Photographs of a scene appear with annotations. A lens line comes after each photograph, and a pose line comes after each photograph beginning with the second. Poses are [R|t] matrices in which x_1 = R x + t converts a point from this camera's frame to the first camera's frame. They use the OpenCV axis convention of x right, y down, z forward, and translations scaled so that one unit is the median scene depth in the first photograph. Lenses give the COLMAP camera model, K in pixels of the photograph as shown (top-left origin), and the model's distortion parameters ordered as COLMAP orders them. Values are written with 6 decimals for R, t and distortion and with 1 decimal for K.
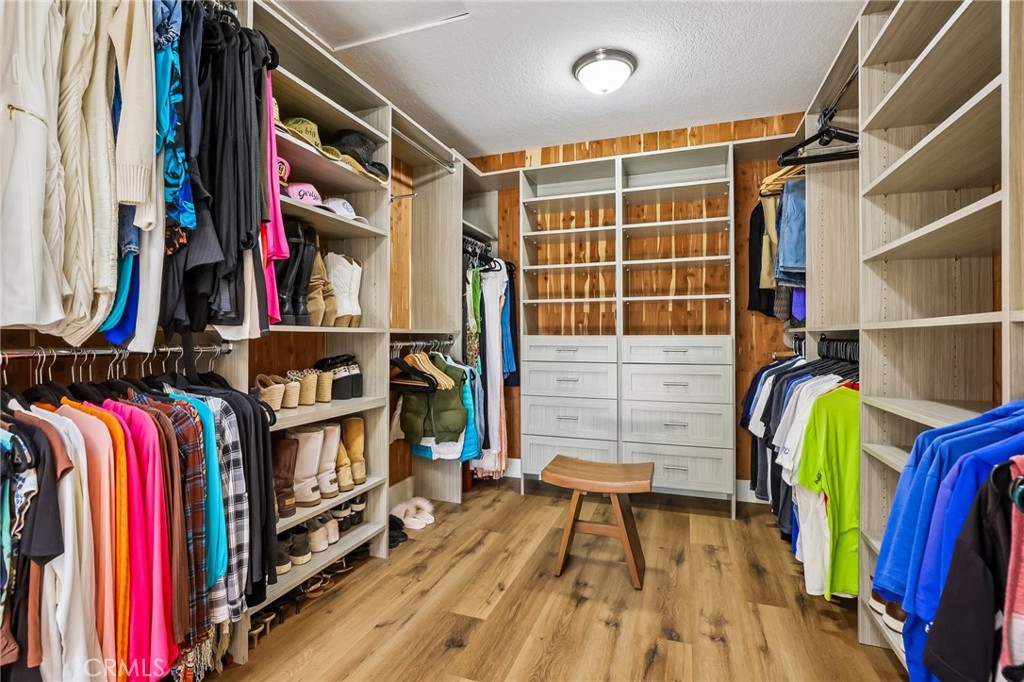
lens RADIAL K [[471.5, 0, 517.1], [0, 471.5, 336.5], [0, 0, 1]] dist [-0.020500, 0.004268]
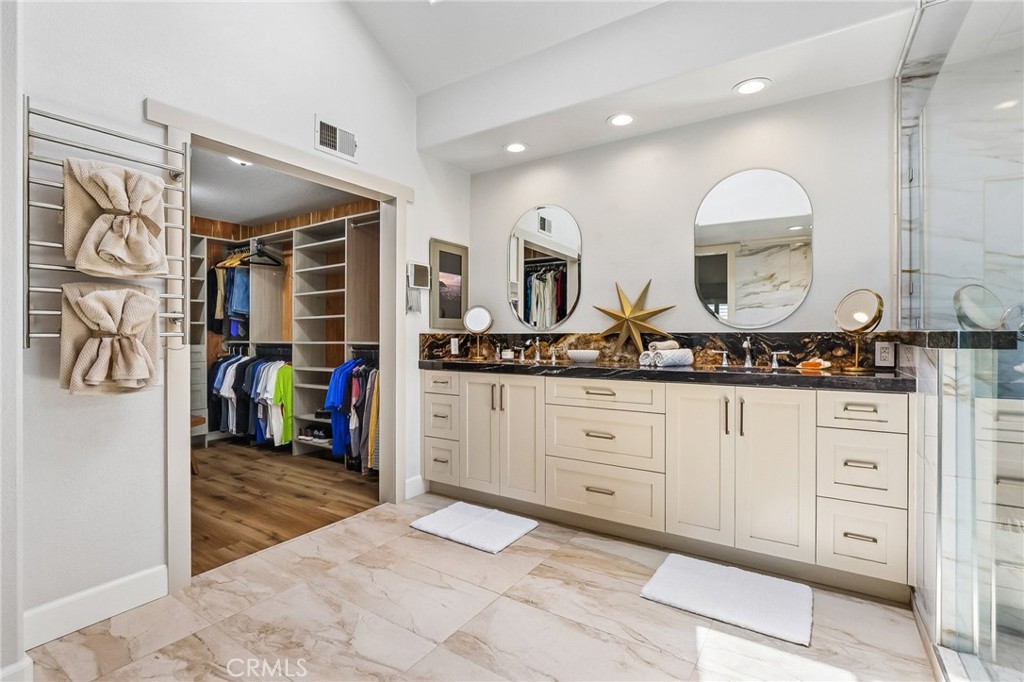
lens RADIAL K [[471.5, 0, 510.7], [0, 471.5, 337.9], [0, 0, 1]] dist [-0.020500, 0.004268]
pose [[0.229643, -0.001398, 0.973274, -1.400914], [-0.000981, 0.999998, 0.001667, -0.045606], [-0.973274, -0.001338, 0.229641, -0.750311]]
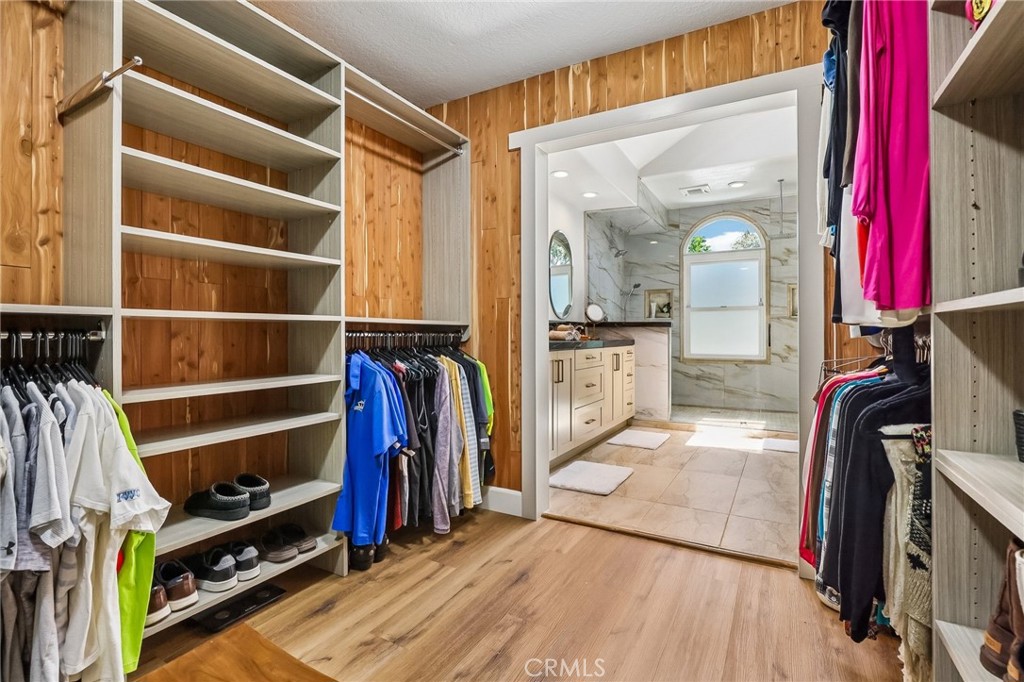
lens RADIAL K [[471.5, 0, 513.7], [0, 471.5, 334.9], [0, 0, 1]] dist [-0.020500, 0.004268]
pose [[-0.985493, 0.000688, 0.169717, -0.058096], [0.000494, 0.999999, -0.001181, 0.016031], [-0.169718, -0.001080, -0.985492, 1.396154]]
